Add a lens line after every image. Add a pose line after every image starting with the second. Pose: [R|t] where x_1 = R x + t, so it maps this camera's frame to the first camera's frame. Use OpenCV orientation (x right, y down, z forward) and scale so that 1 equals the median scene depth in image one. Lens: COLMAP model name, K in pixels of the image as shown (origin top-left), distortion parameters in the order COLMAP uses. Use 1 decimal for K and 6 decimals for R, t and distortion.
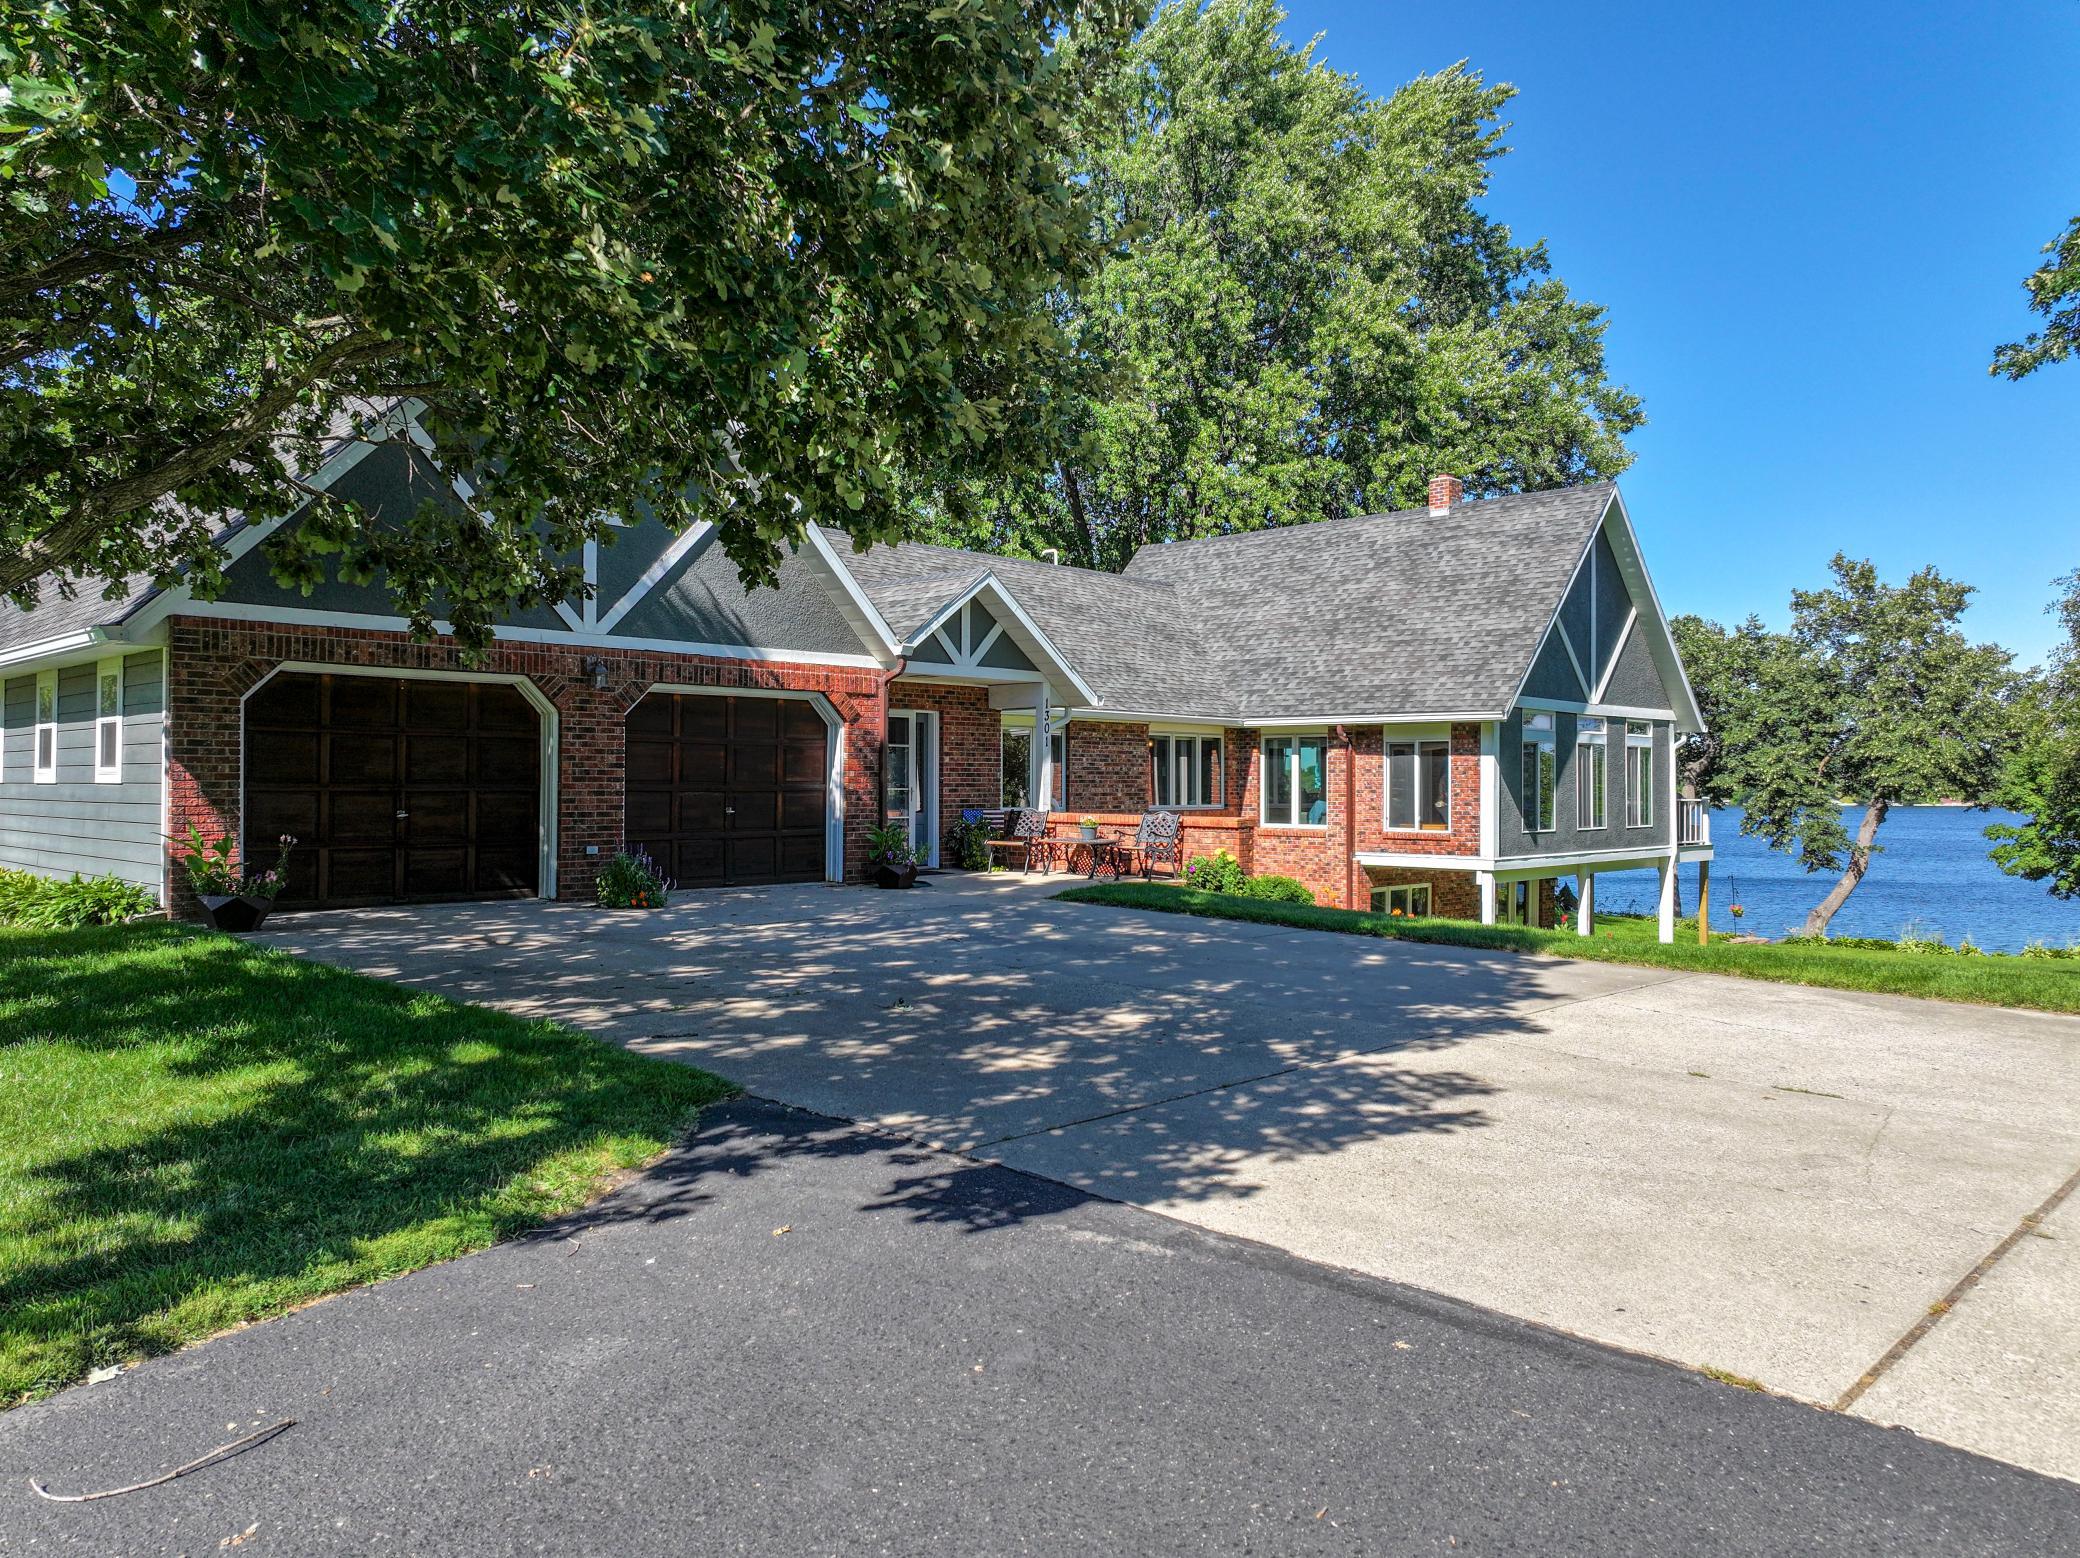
lens RADIAL K [[1459.5, 0, 1039.5], [0, 1459.5, 798.4], [0, 0, 1]] dist [-0.005181, 0.020341]
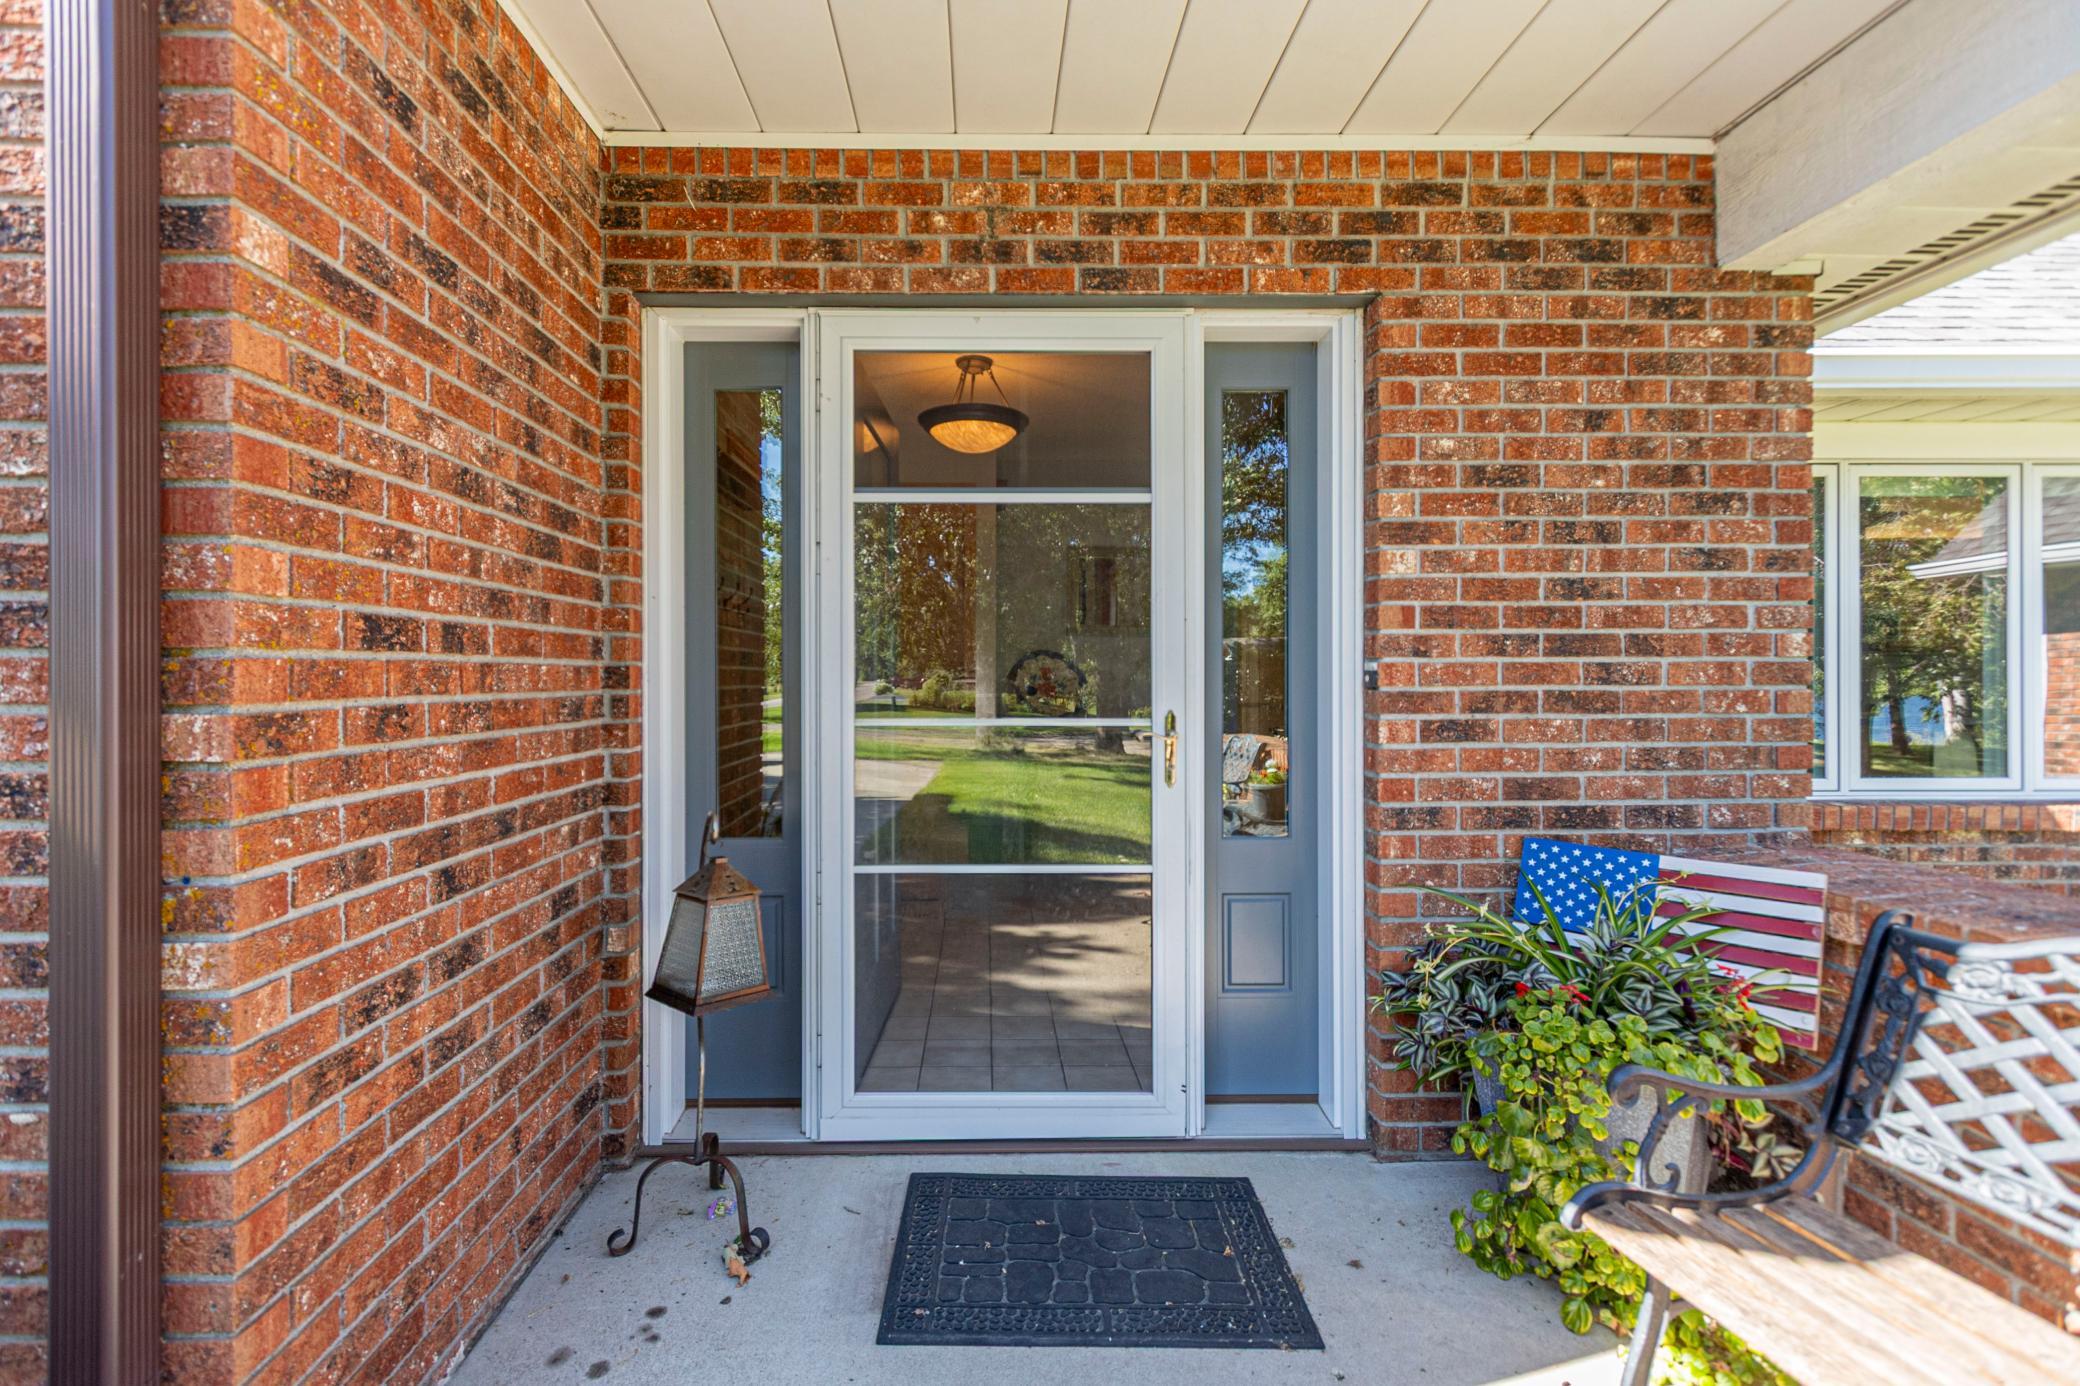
lens RADIAL K [[939.1, 0, 1011.3], [0, 939.1, 682.6], [0, 0, 1]] dist [0.010301, -0.003664]
pose [[0.707028, -0.004870, -0.707169, -0.011668], [-0.002295, 0.999955, -0.009181, -0.008318], [0.707182, 0.008114, 0.706985, 0.694553]]
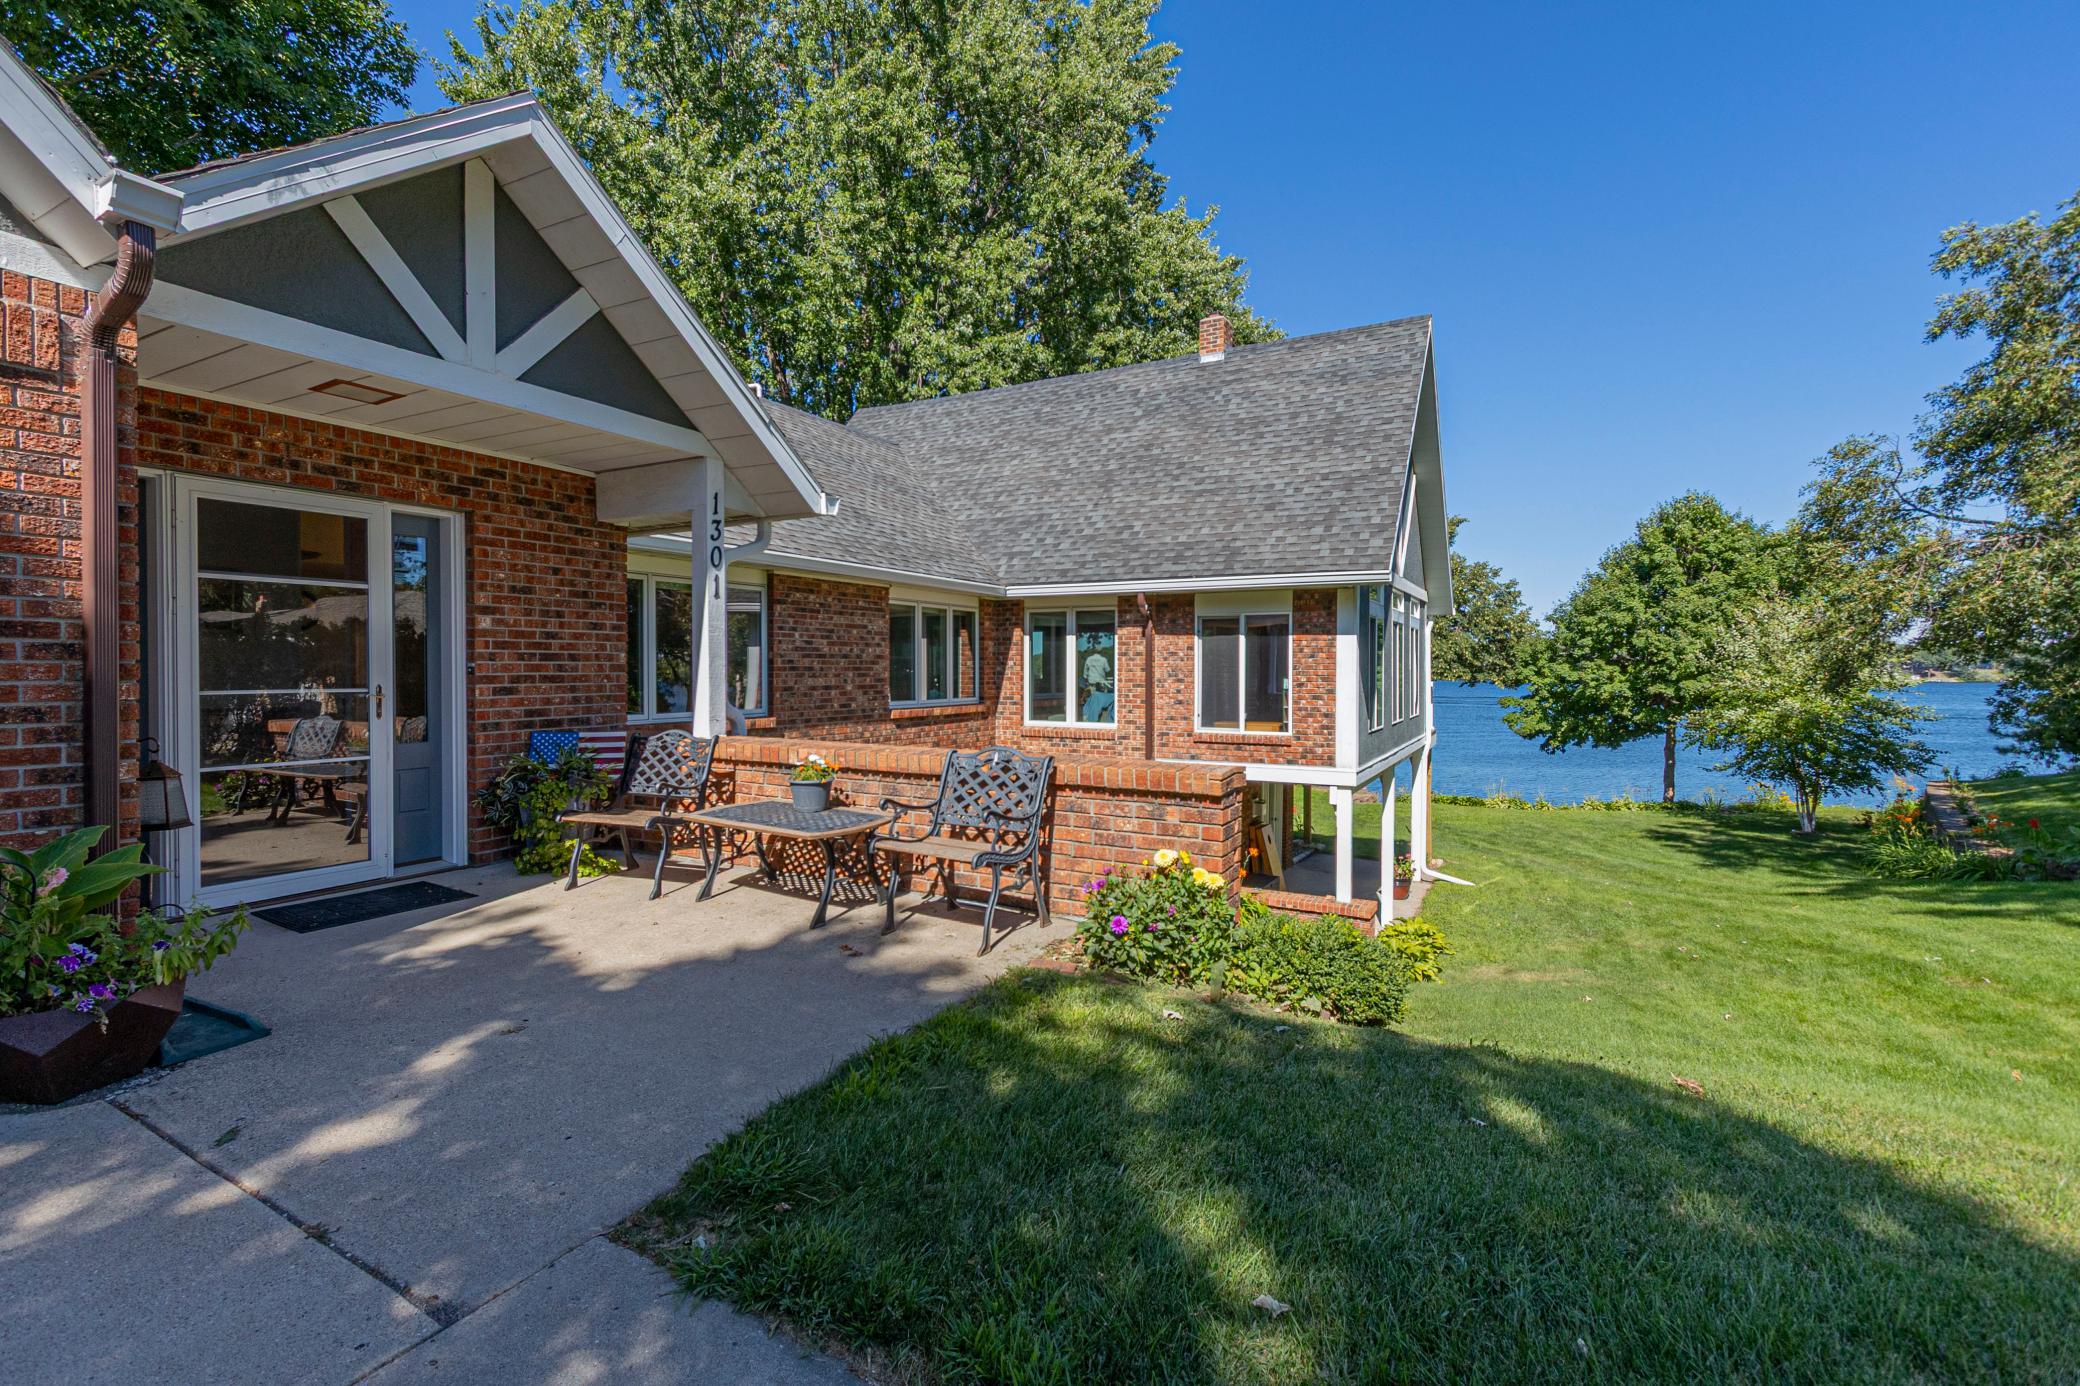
lens RADIAL K [[939.1, 0, 996.4], [0, 939.1, 683.4], [0, 0, 1]] dist [0.010301, -0.003664]
pose [[0.970715, -0.006729, 0.240142, 0.015302], [0.004987, 0.999957, 0.007861, -0.007584], [-0.240184, -0.006433, 0.970706, 0.537009]]
